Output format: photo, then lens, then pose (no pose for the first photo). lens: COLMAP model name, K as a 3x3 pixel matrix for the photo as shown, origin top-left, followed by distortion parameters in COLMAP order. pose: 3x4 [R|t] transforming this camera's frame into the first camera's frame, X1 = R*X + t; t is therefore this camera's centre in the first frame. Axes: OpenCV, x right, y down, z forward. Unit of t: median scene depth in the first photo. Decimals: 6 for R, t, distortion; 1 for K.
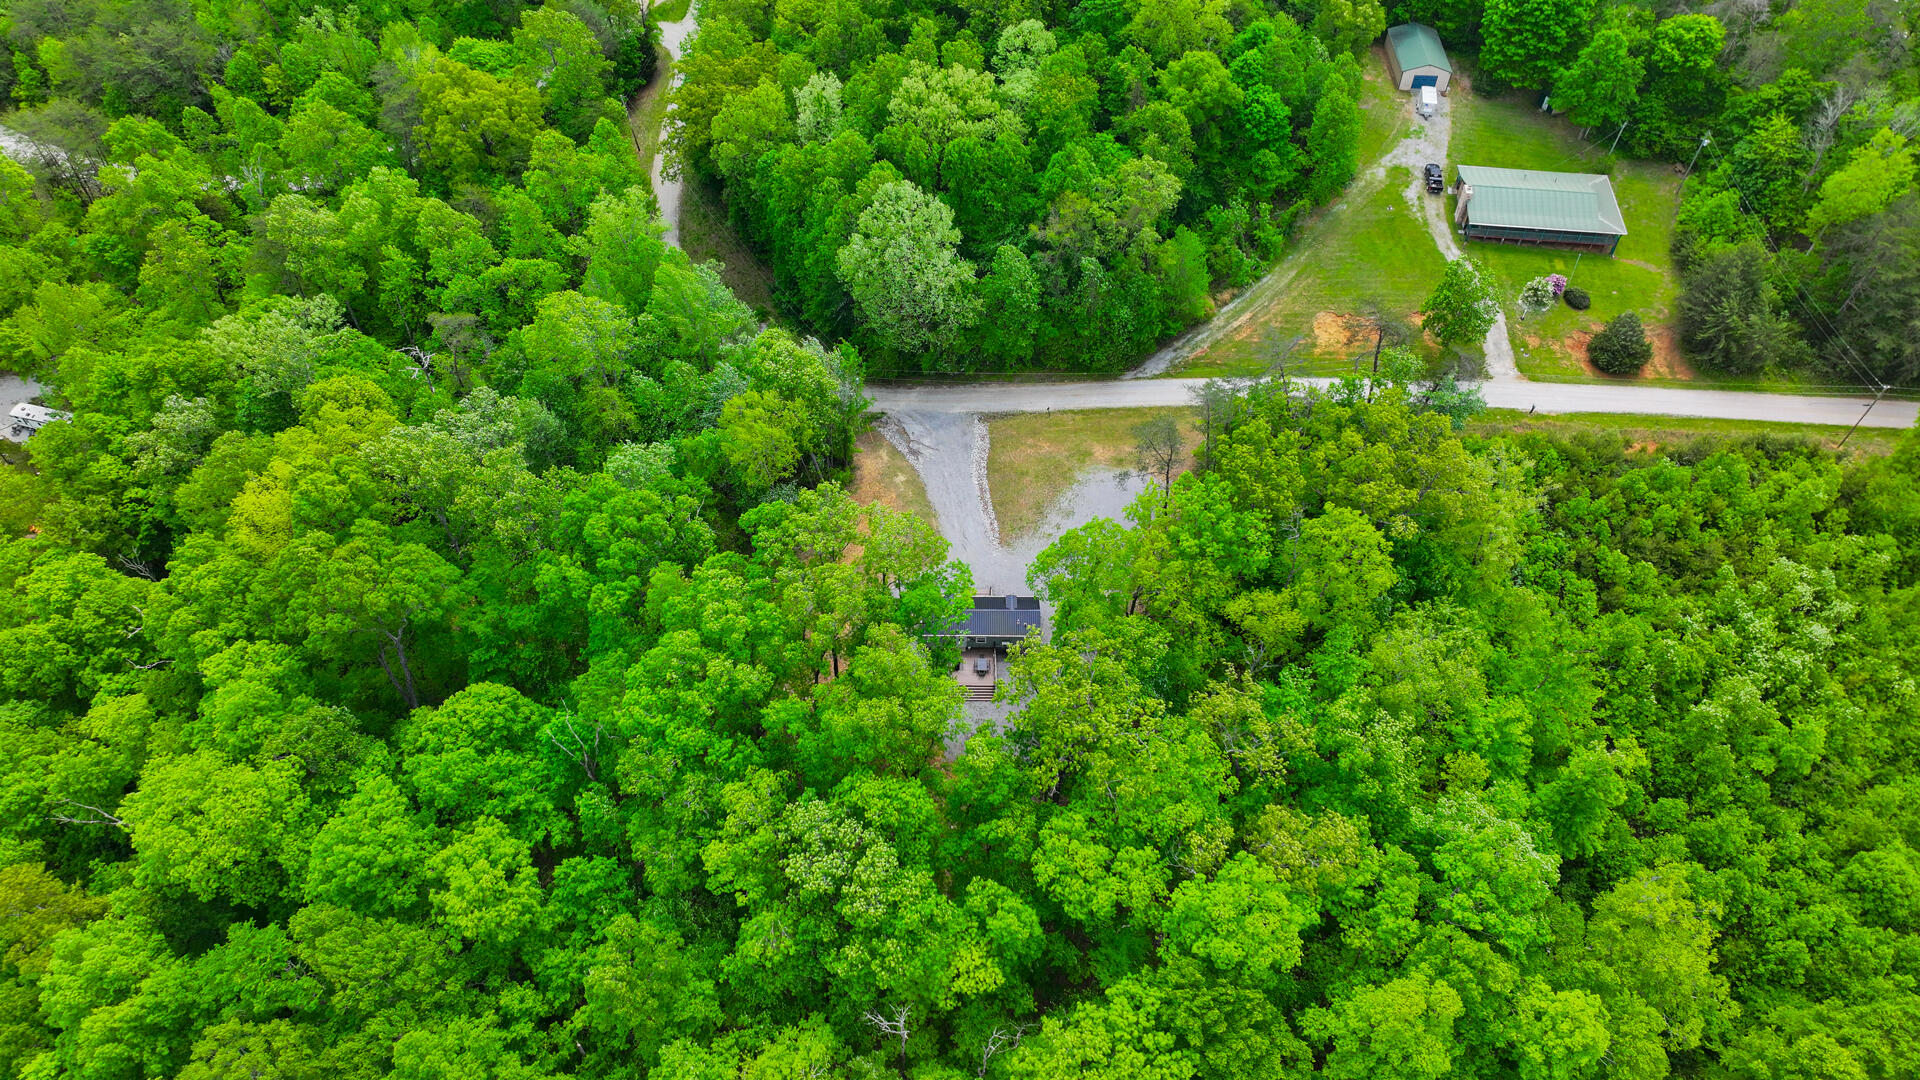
lens RADIAL K [[1348.7, 0, 955.7], [0, 1348.7, 543.0], [0, 0, 1]] dist [-0.003762, 0.020961]
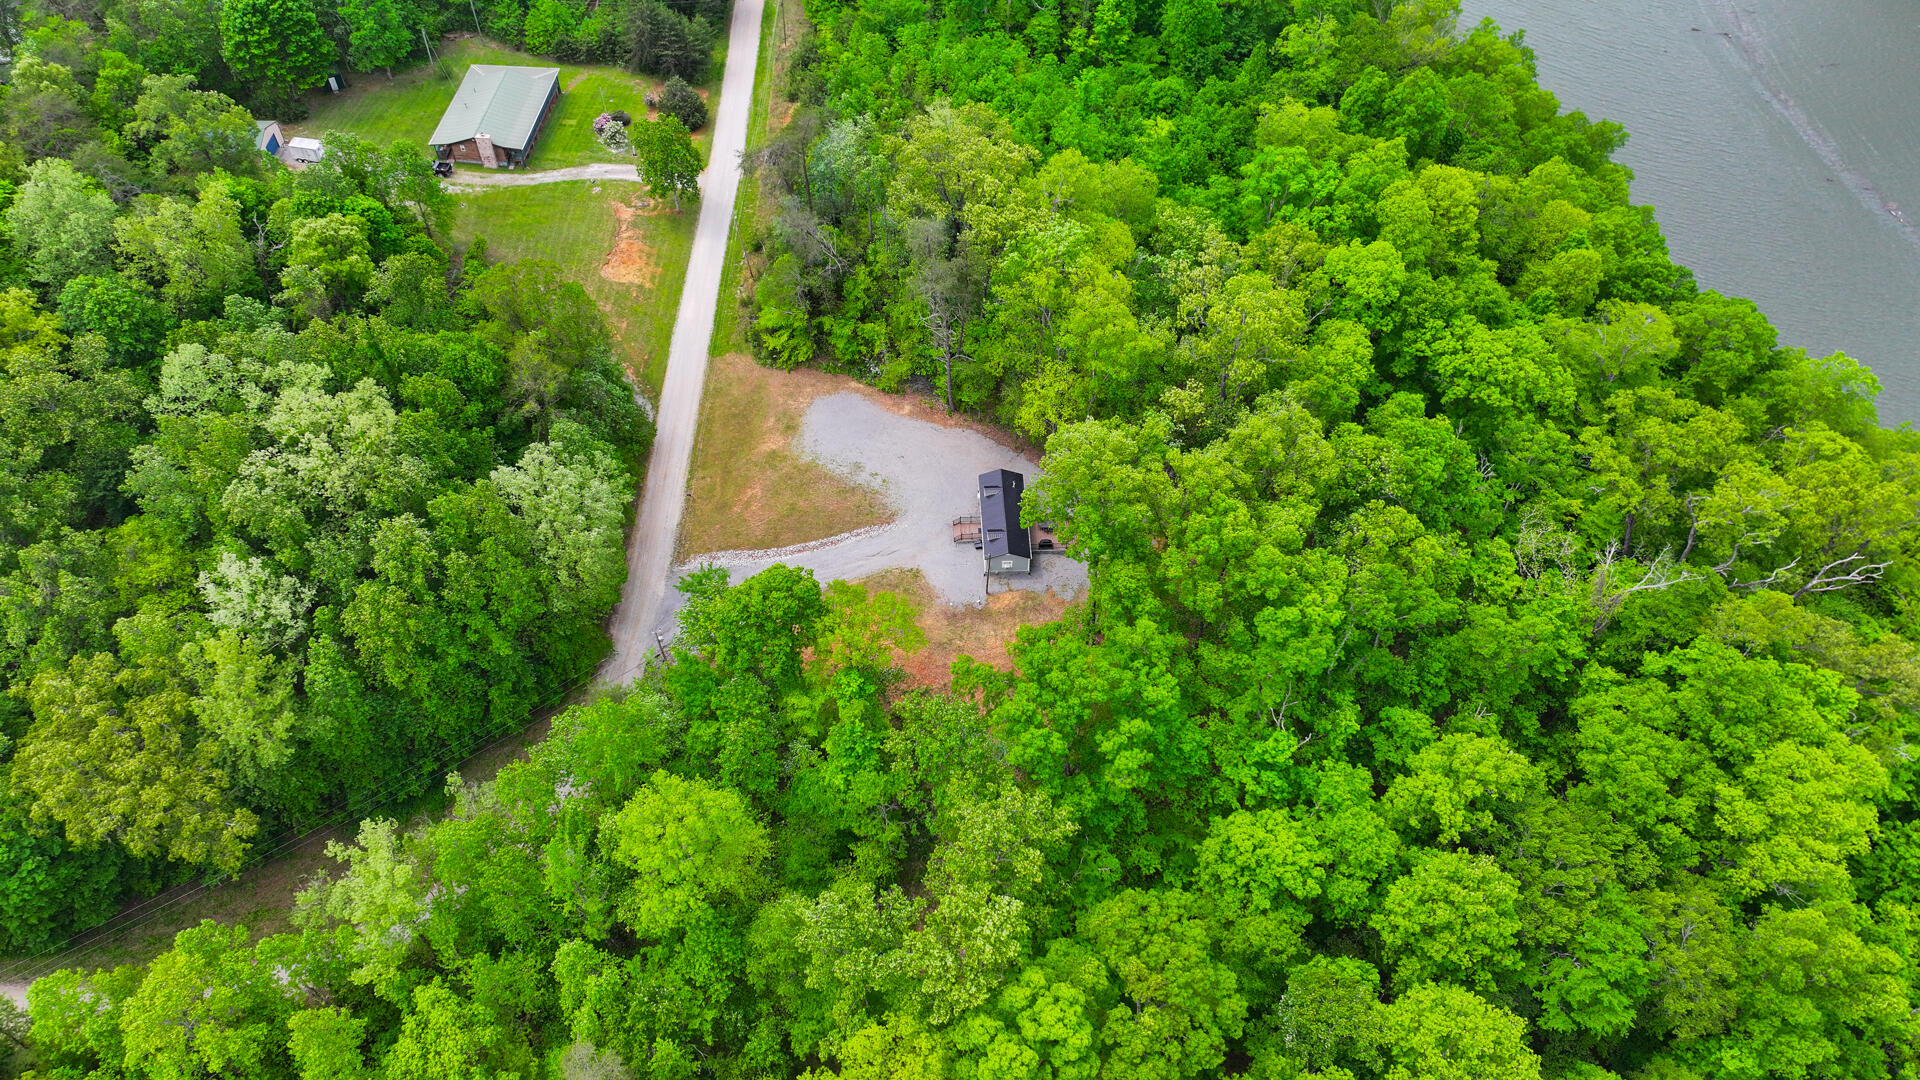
lens RADIAL K [[1348.7, 0, 975.3], [0, 1348.7, 508.9], [0, 0, 1]] dist [-0.003762, 0.020961]
pose [[-0.054121, -0.764633, 0.642190, -0.544892], [0.757086, 0.387916, 0.525682, -0.433801], [-0.651069, 0.514644, 0.557898, 0.353291]]
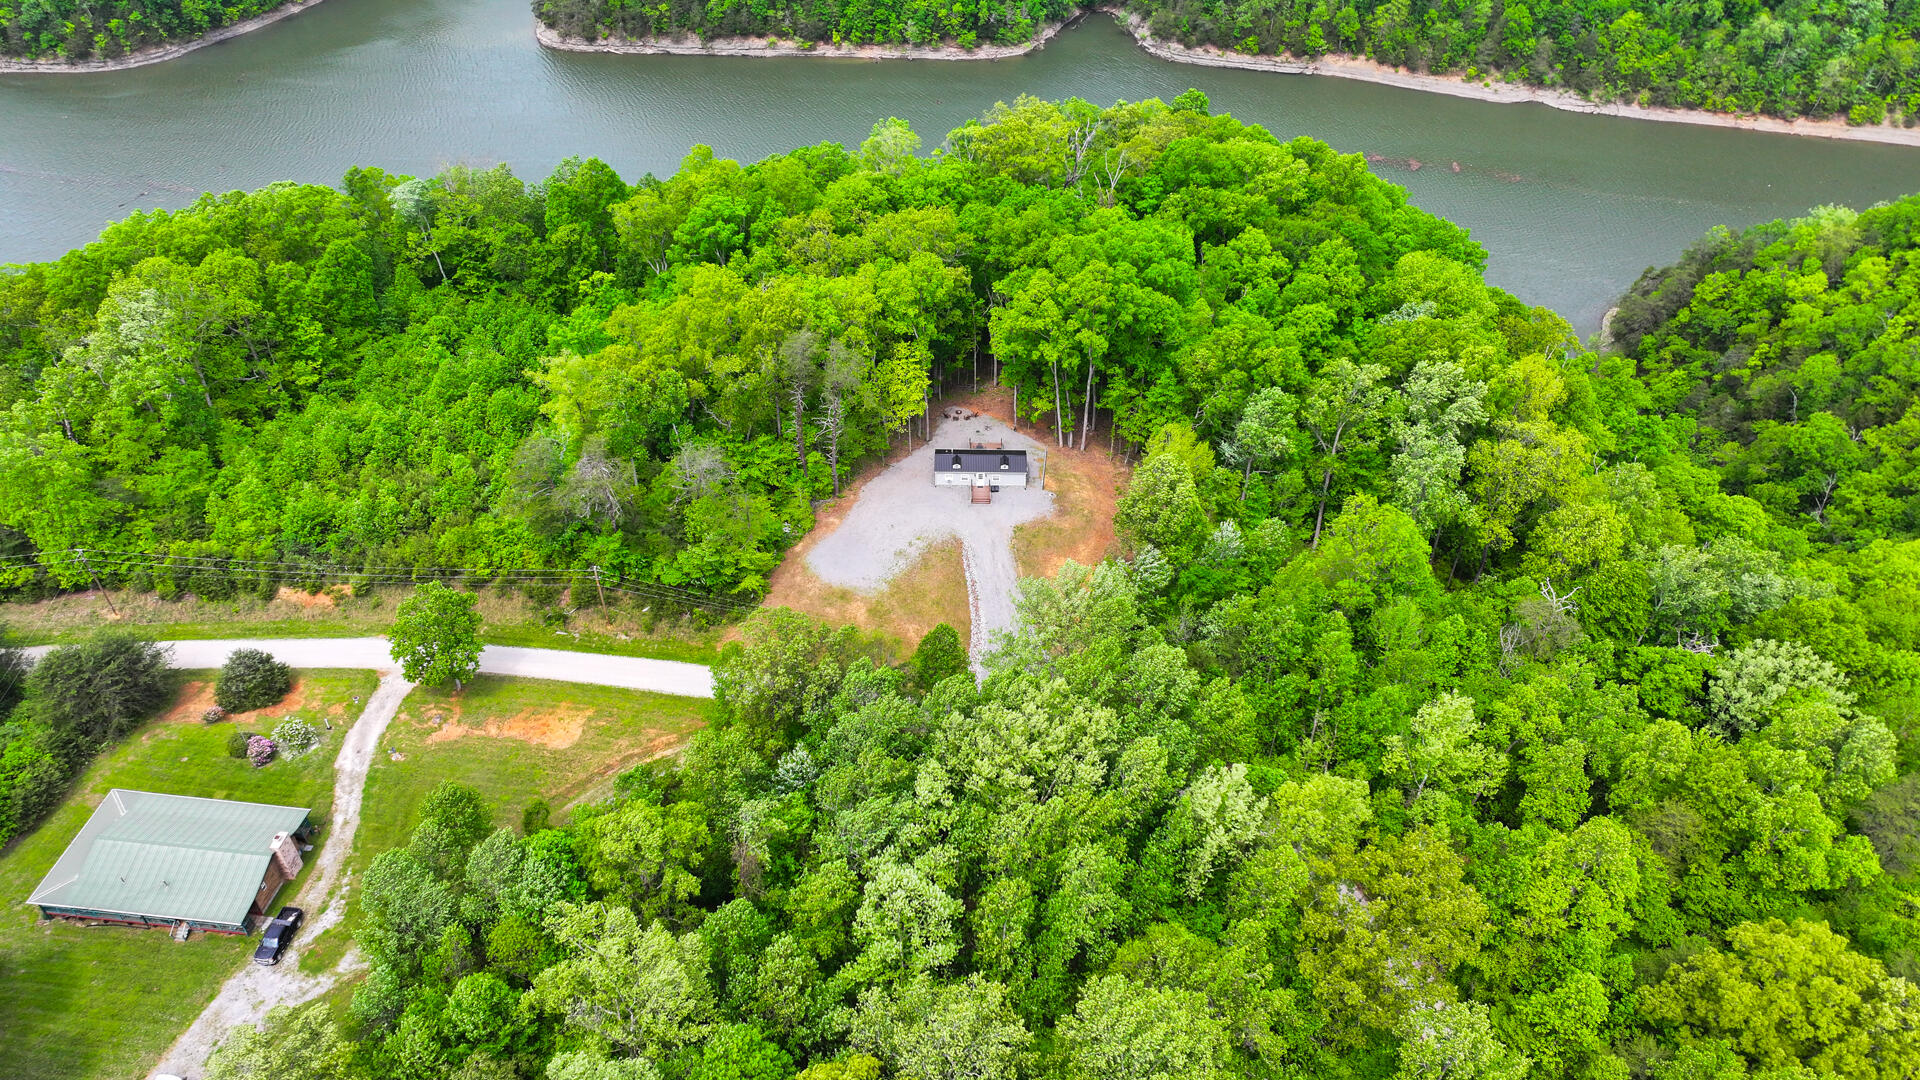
lens RADIAL K [[1348.7, 0, 967.6], [0, 1348.7, 540.1], [0, 0, 1]] dist [-0.003762, 0.020961]
pose [[-0.999816, -0.016399, -0.009998, 0.034865], [-0.009764, -0.014272, 0.999850, -1.026094], [-0.016539, 0.999764, 0.014109, 0.882065]]
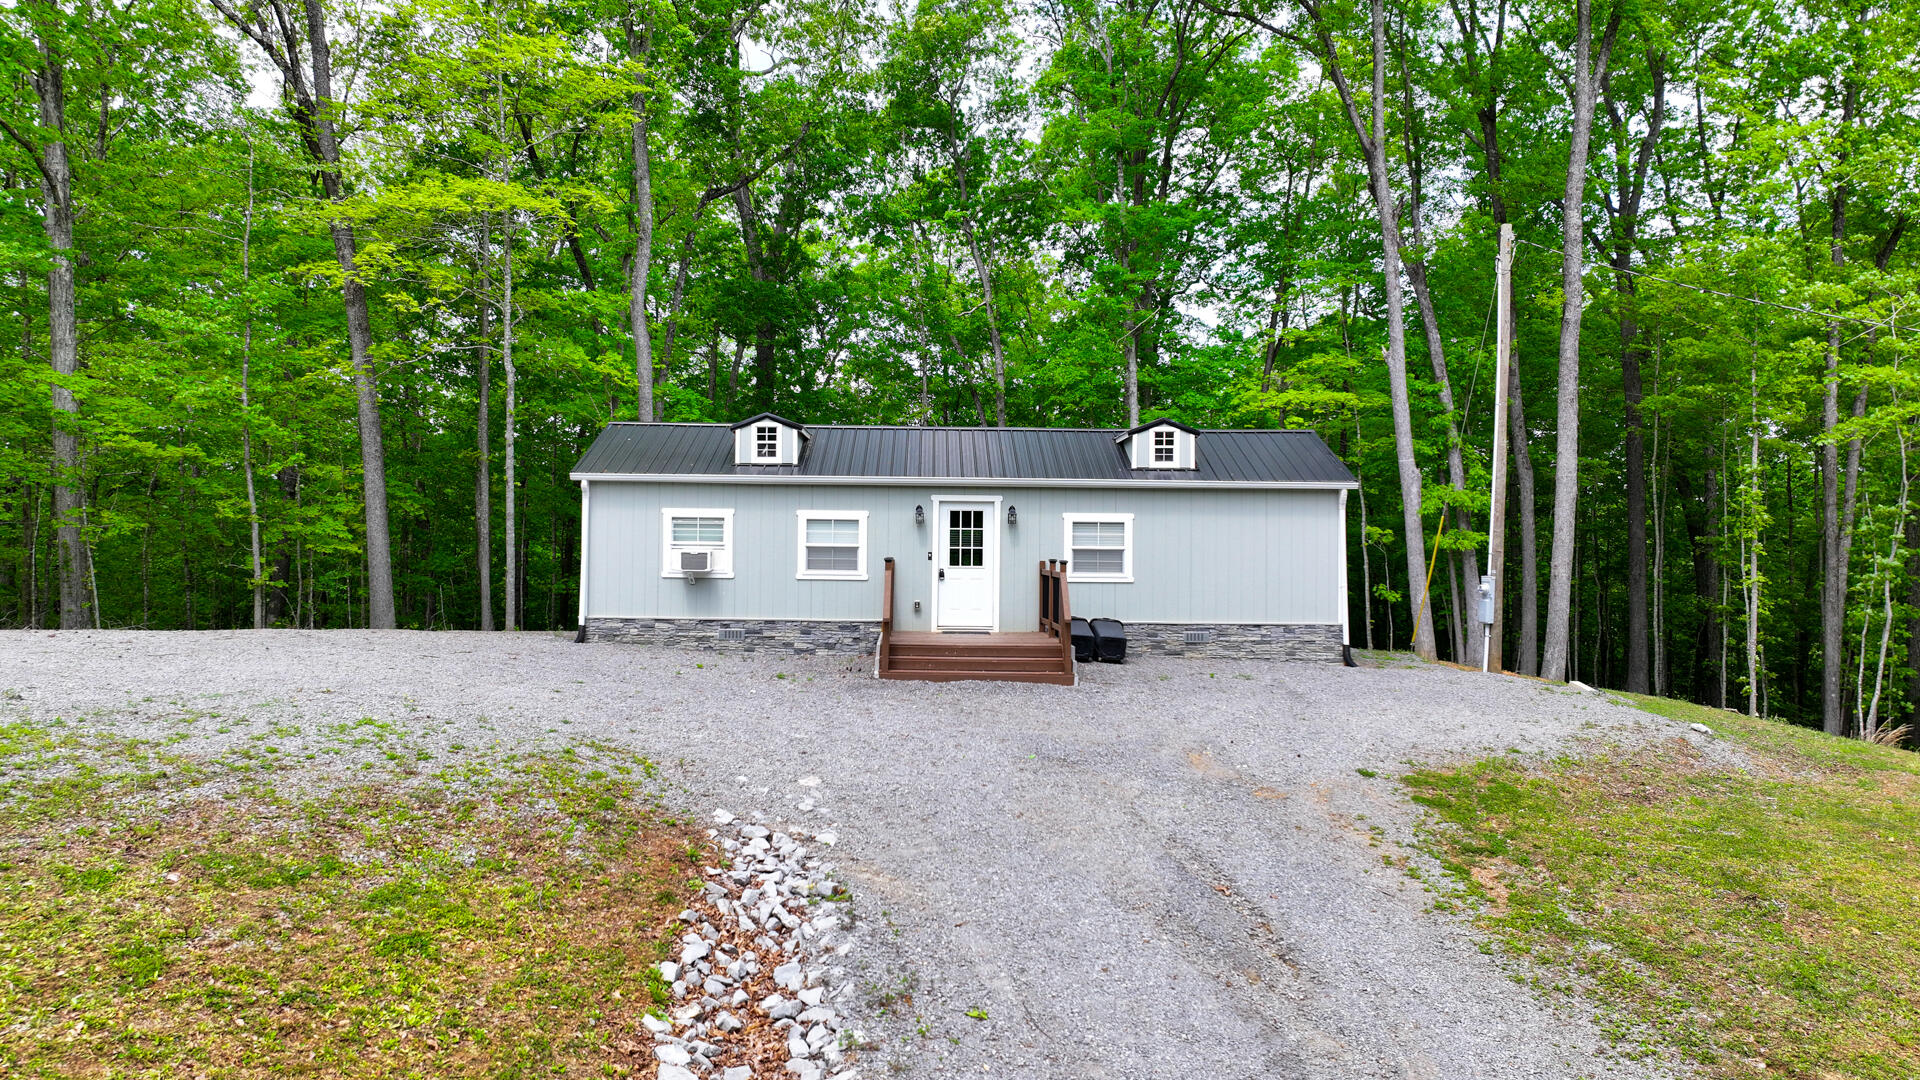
lens RADIAL K [[1348.7, 0, 952.8], [0, 1348.7, 534.7], [0, 0, 1]] dist [-0.003762, 0.020961]
pose [[-0.999573, -0.020889, -0.020434, 0.018788], [-0.029081, 0.642694, 0.765571, -0.058227], [-0.002859, 0.765838, -0.643027, 0.927471]]
